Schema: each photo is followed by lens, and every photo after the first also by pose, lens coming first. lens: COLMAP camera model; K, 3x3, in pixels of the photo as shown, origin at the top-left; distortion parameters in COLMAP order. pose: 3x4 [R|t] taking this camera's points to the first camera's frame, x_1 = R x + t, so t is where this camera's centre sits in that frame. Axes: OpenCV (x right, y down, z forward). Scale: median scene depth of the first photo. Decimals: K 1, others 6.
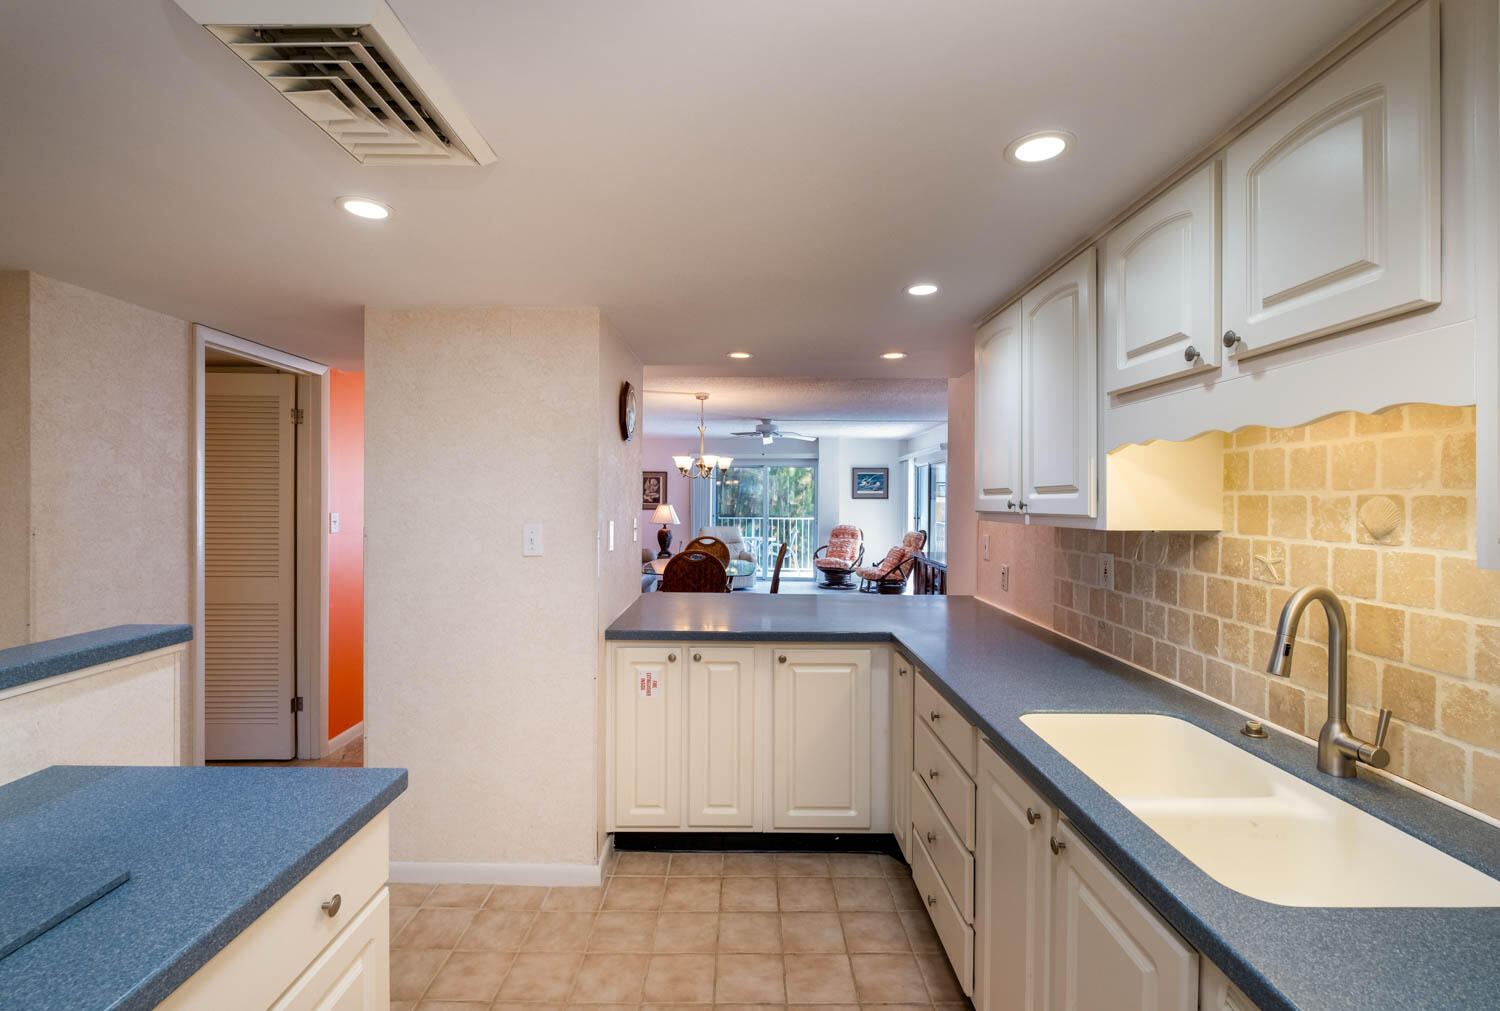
lens RADIAL K [[664.7, 0, 750.0], [0, 664.7, 505.5], [0, 0, 1]] dist [-0.001426, -0.000170]
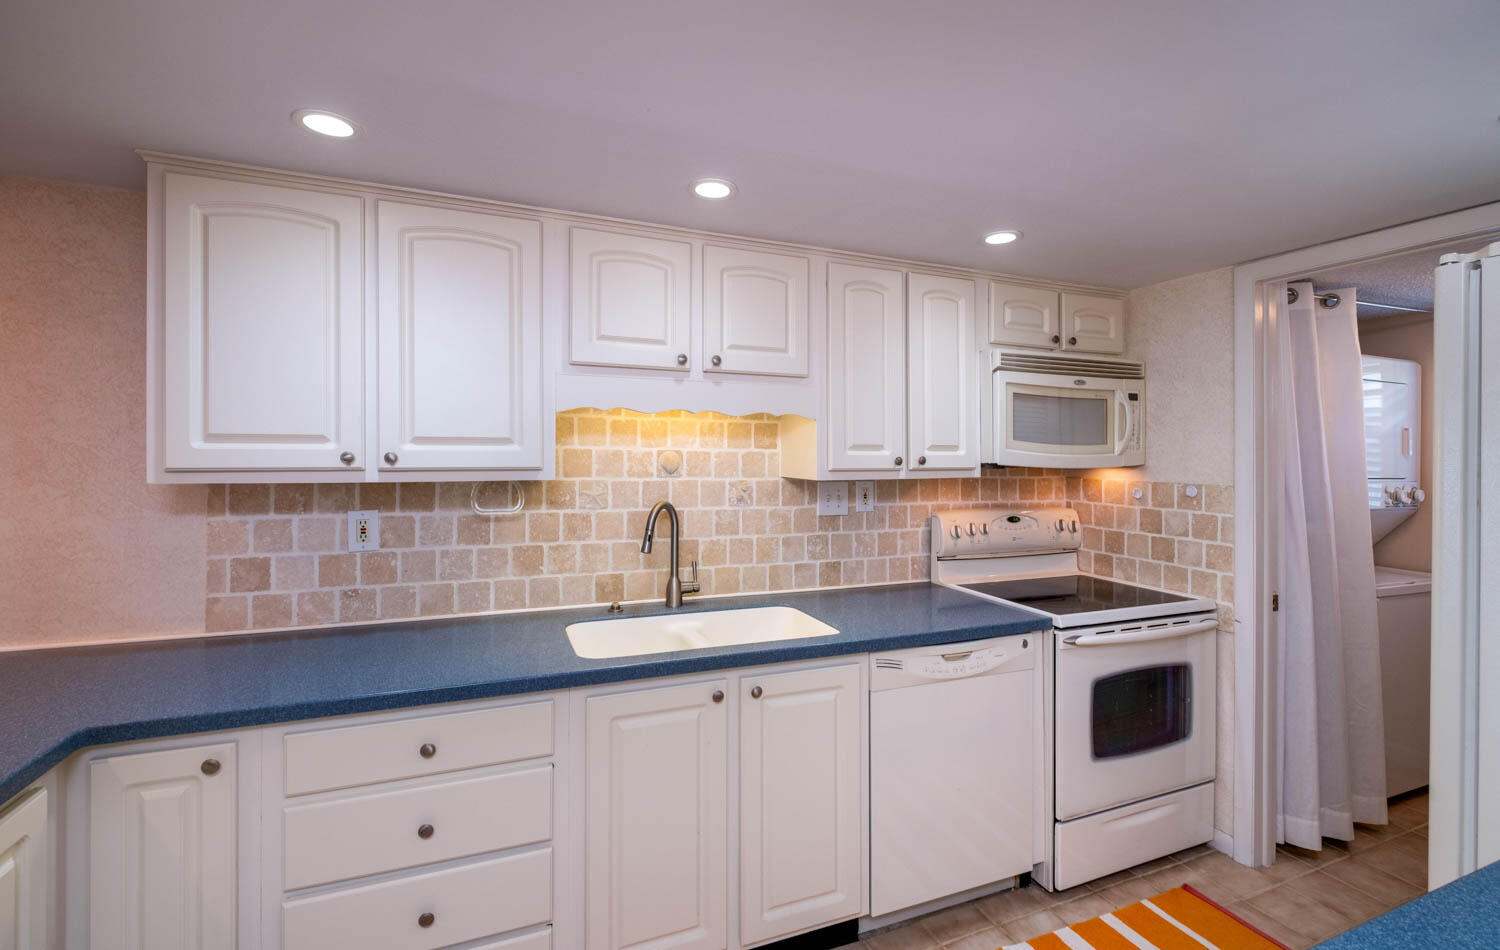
lens RADIAL K [[652.2, 0, 747.9], [0, 652.2, 451.6], [0, 0, 1]] dist [0.011765, -0.000152]
pose [[-0.369792, -0.006964, 0.929088, -0.632266], [-0.001352, 0.999975, 0.006957, -0.019325], [-0.929114, 0.001316, -0.369792, 1.129874]]
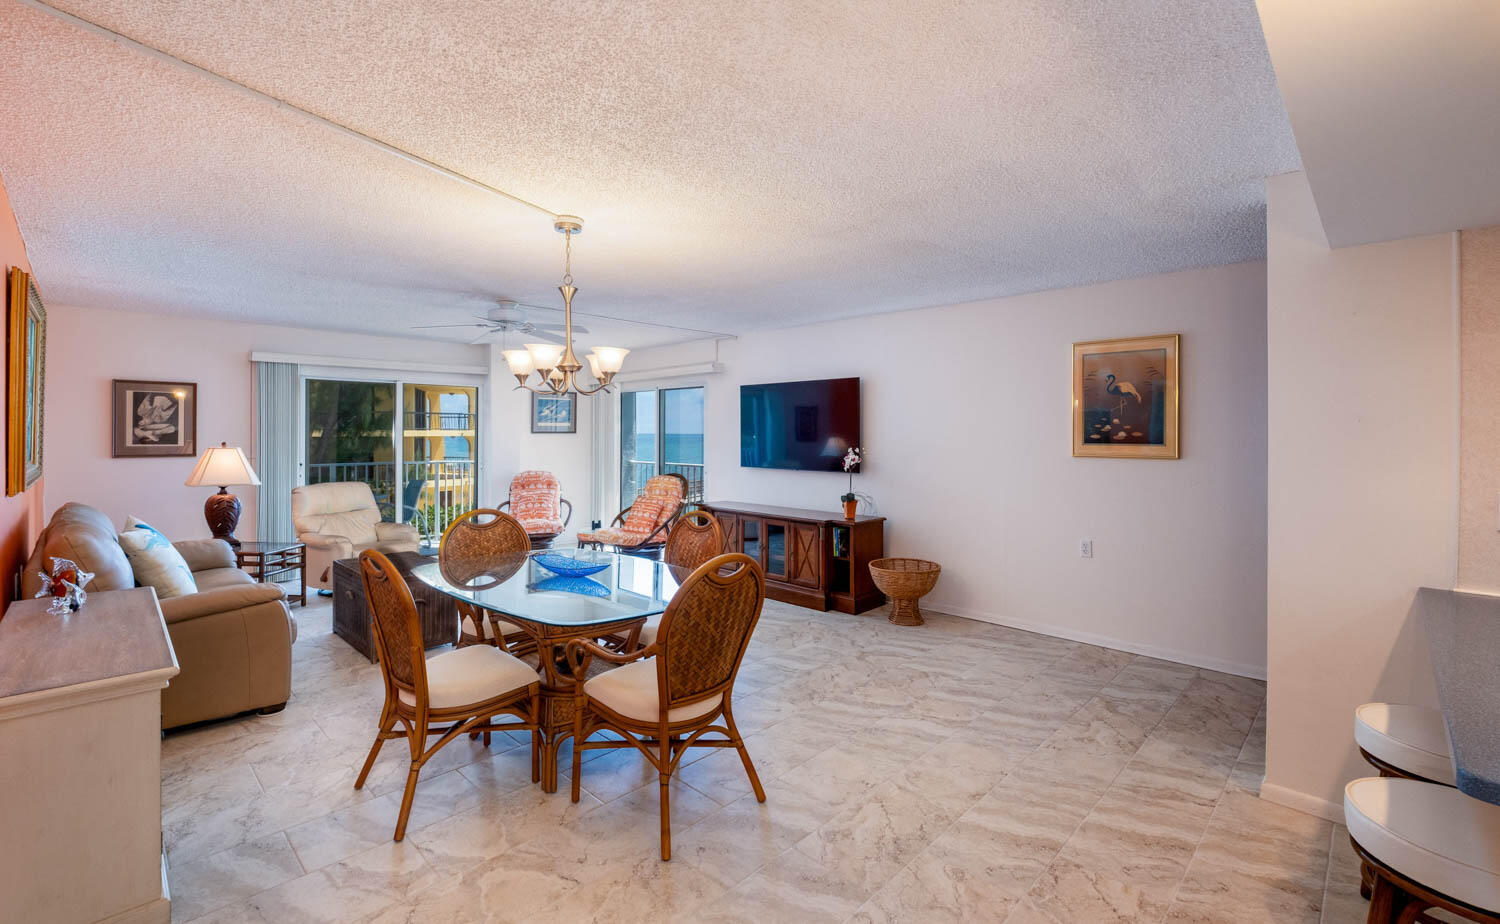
lens RADIAL K [[661.8, 0, 753.3], [0, 661.8, 433.0], [0, 0, 1]] dist [0.001154, -0.005478]
pose [[0.697715, -0.004785, 0.716359, -1.222009], [0.009726, 0.999949, -0.002793, -0.039220], [-0.716309, 0.008916, 0.697726, 2.075222]]
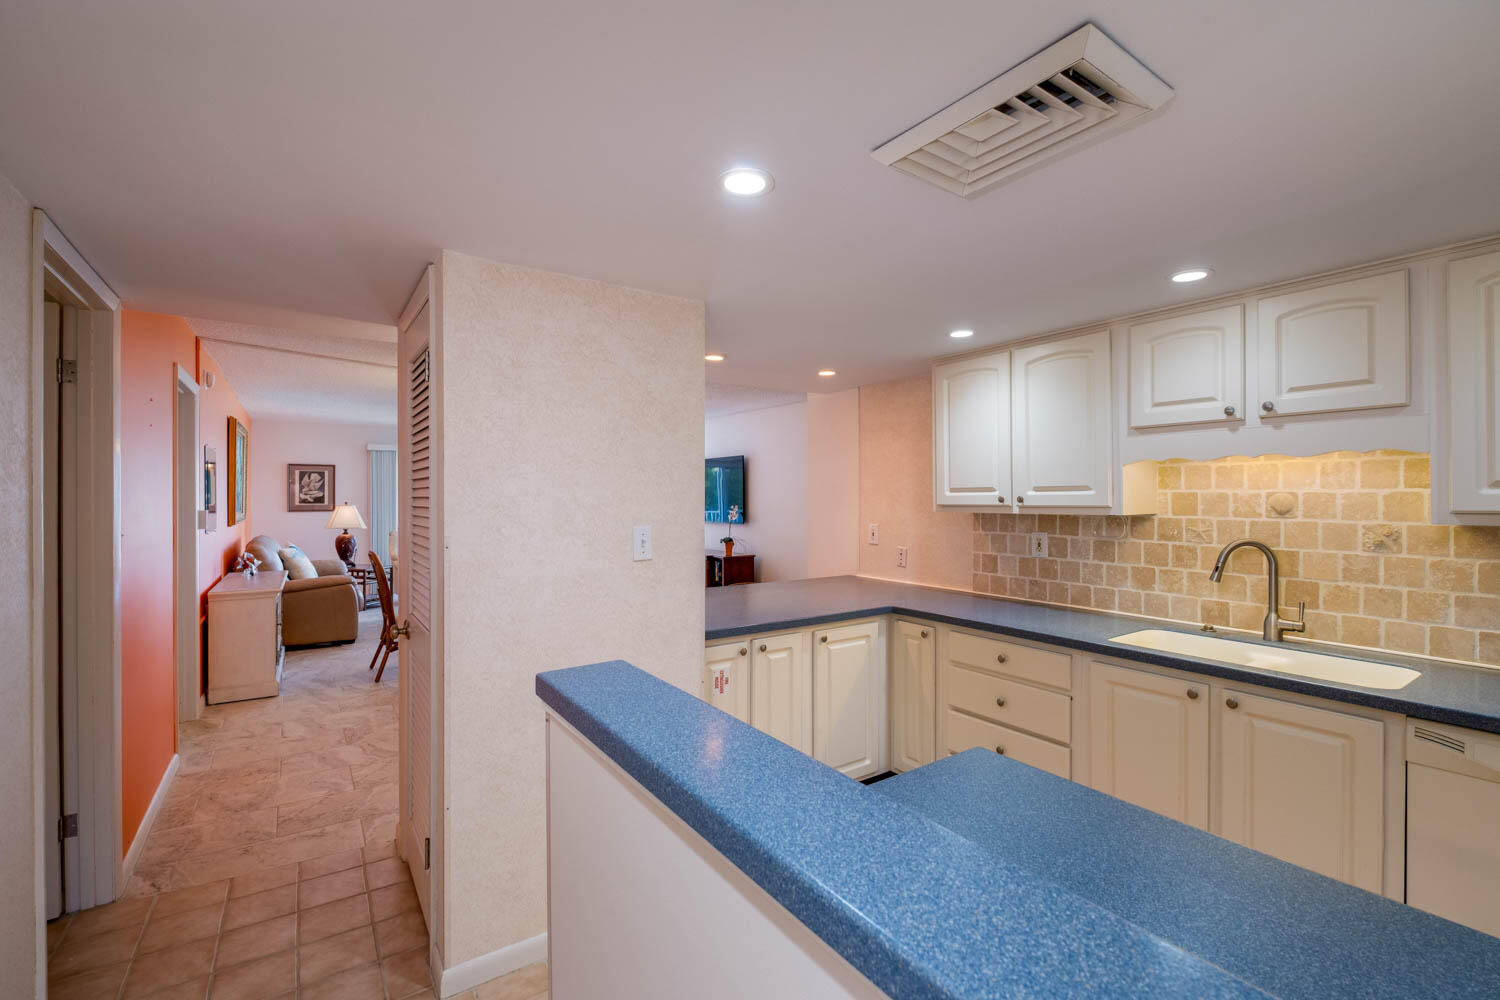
lens RADIAL K [[654.1, 0, 750.0], [0, 654.1, 500.0], [0, 0, 1]] dist [-0.001469, -0.001221]
pose [[0.820061, -0.009626, 0.572195, -1.064719], [0.011793, 0.999930, -0.000079, -0.008192], [-0.572154, 0.006812, 0.820118, 0.255346]]
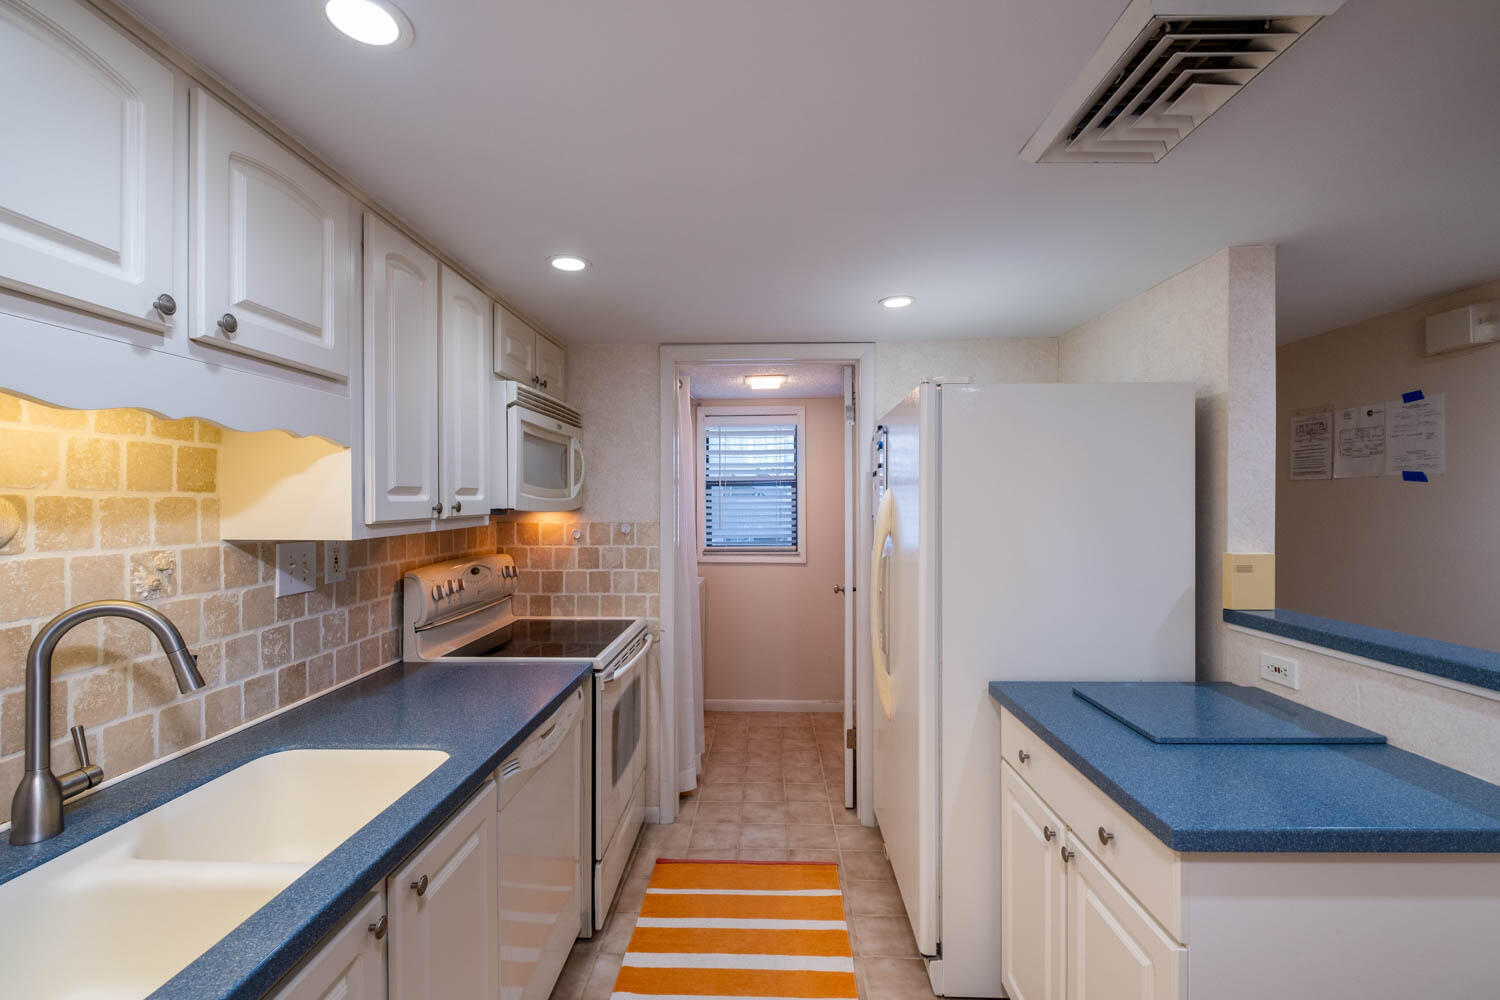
lens RADIAL K [[654.1, 0, 750.0], [0, 654.1, 500.0], [0, 0, 1]] dist [-0.001469, -0.001221]
pose [[-0.999546, -0.001426, 0.030085, -0.008142], [-0.001115, 0.999946, 0.010367, -0.014901], [-0.030098, 0.010329, -0.999494, 1.364461]]
